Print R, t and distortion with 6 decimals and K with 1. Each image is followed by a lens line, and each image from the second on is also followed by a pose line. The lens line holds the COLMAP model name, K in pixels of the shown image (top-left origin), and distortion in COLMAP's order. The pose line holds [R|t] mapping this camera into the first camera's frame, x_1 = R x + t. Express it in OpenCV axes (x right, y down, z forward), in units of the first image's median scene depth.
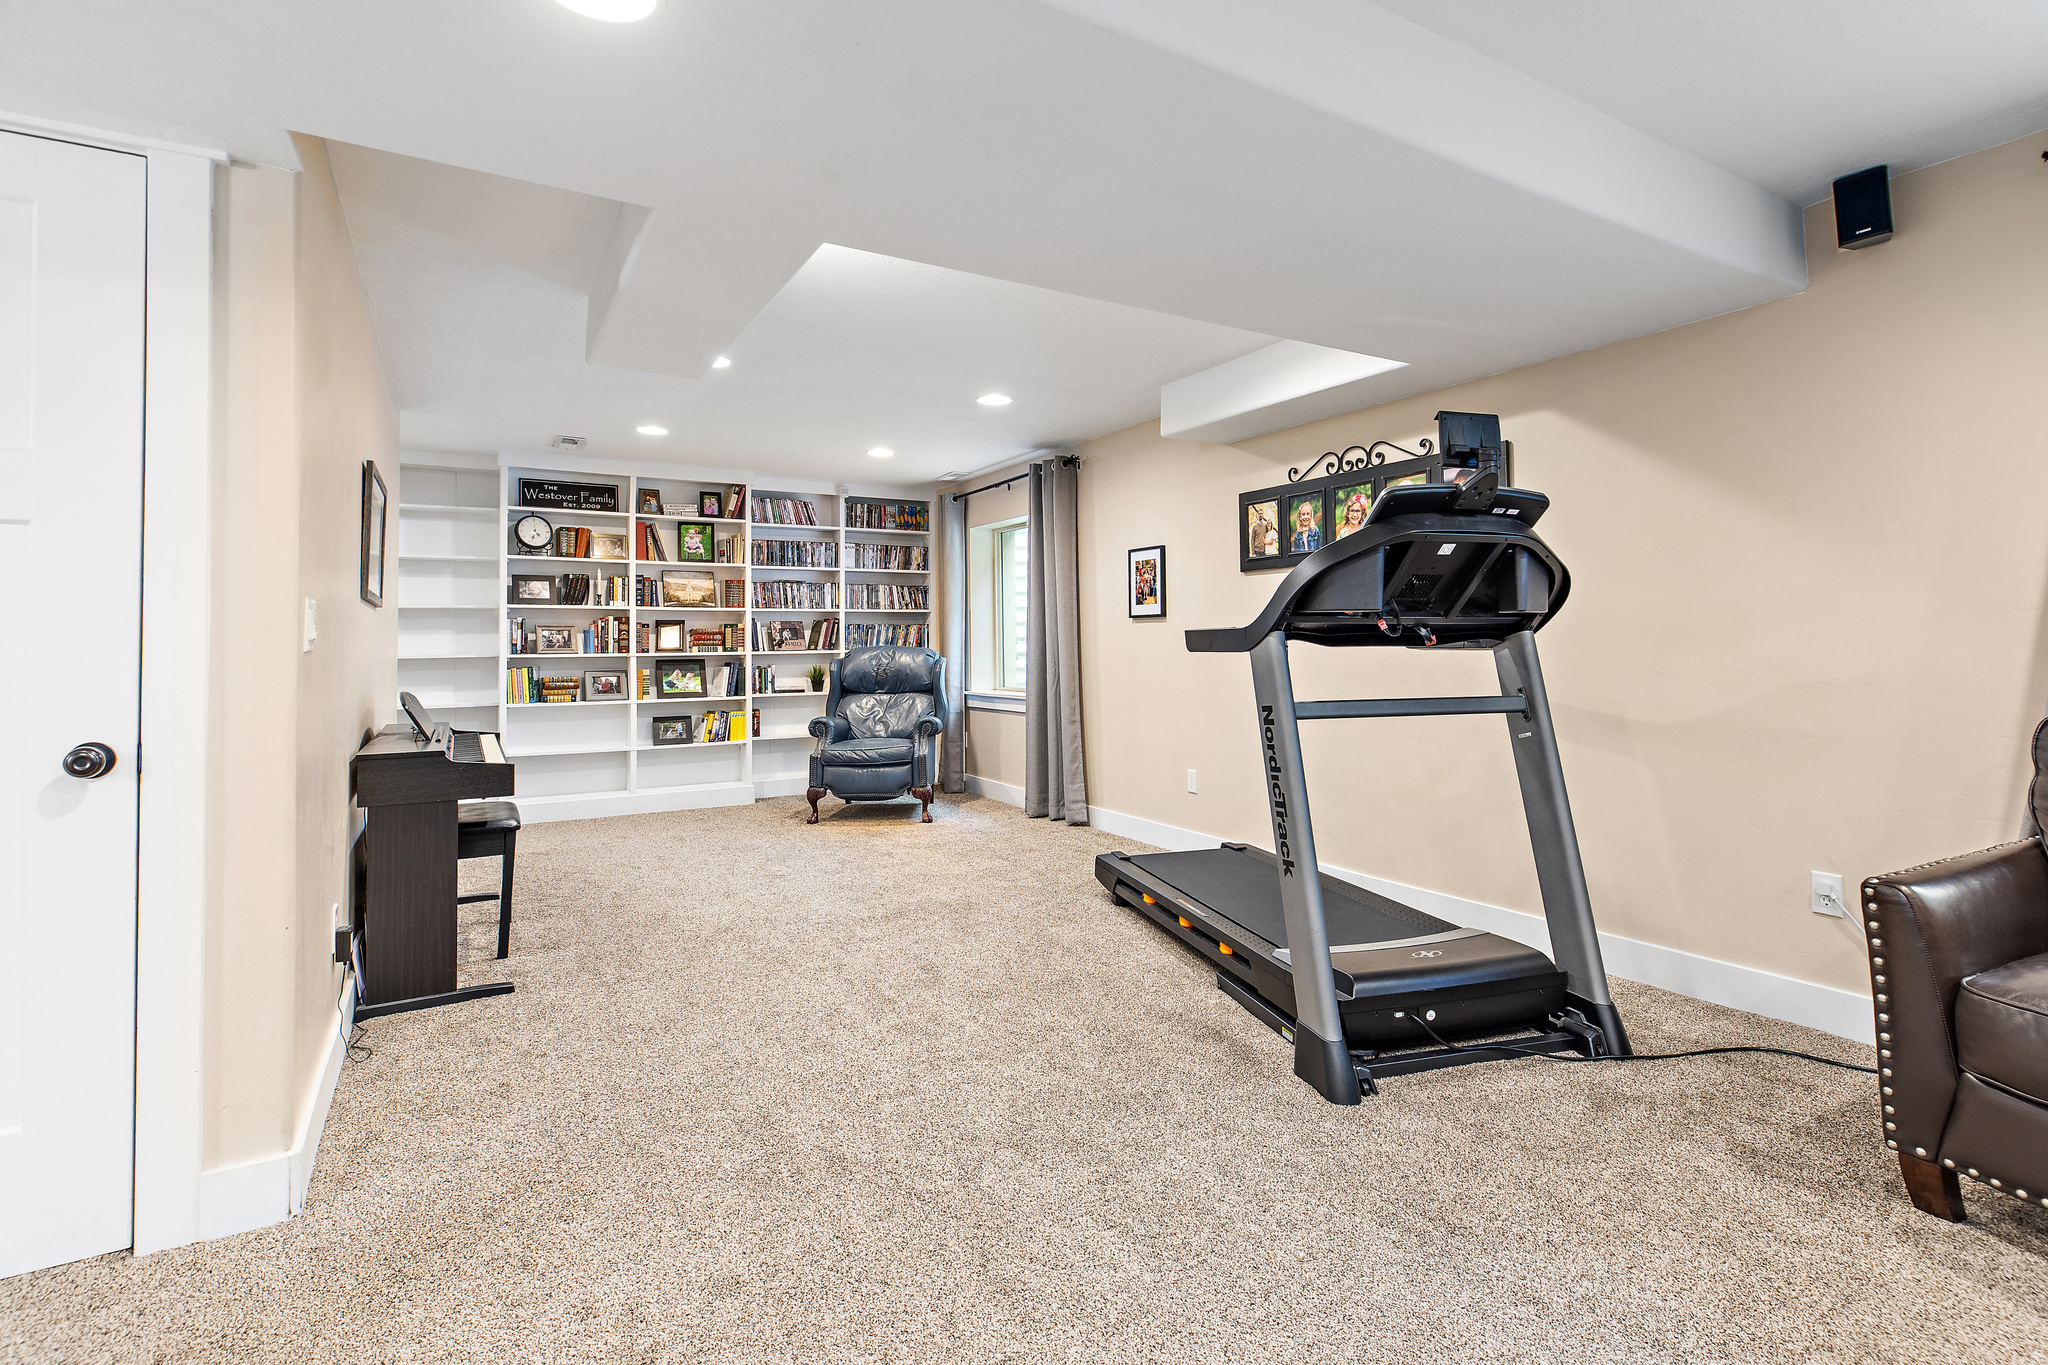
lens RADIAL K [[975.6, 0, 1044.5], [0, 975.6, 648.1], [0, 0, 1]] dist [-0.001619, -0.000244]
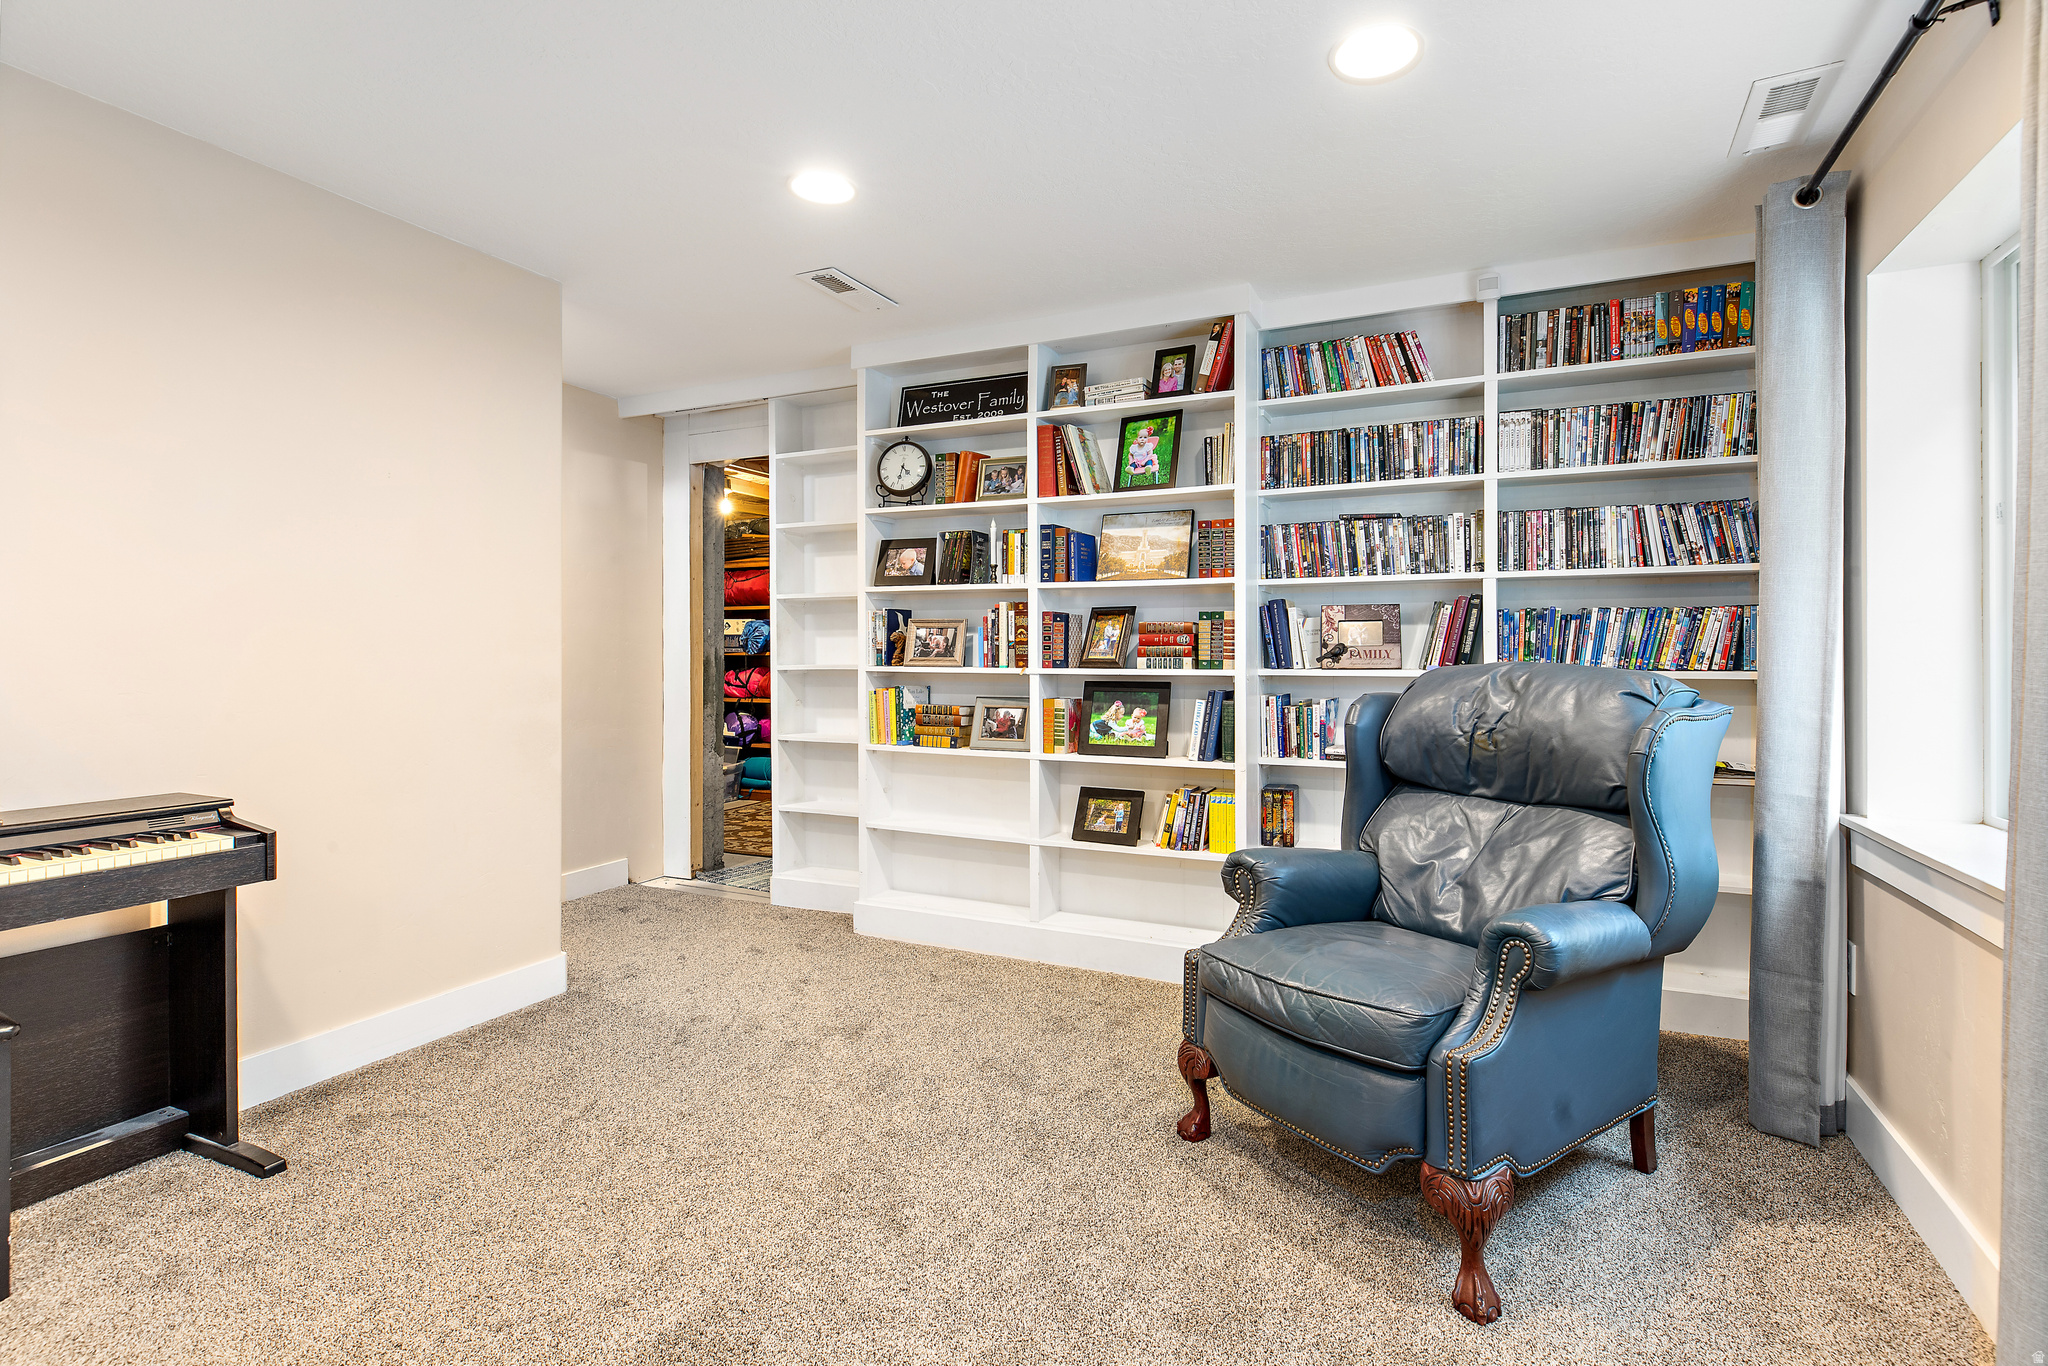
lens RADIAL K [[971.6, 0, 1043.8], [0, 971.6, 652.7], [0, 0, 1]] dist [-0.001202, -0.000538]
pose [[0.556305, 0.010477, -0.830912, 0.034309], [-0.011590, 0.999921, 0.004849, -0.005917], [0.830897, 0.006933, 0.556383, 0.671531]]
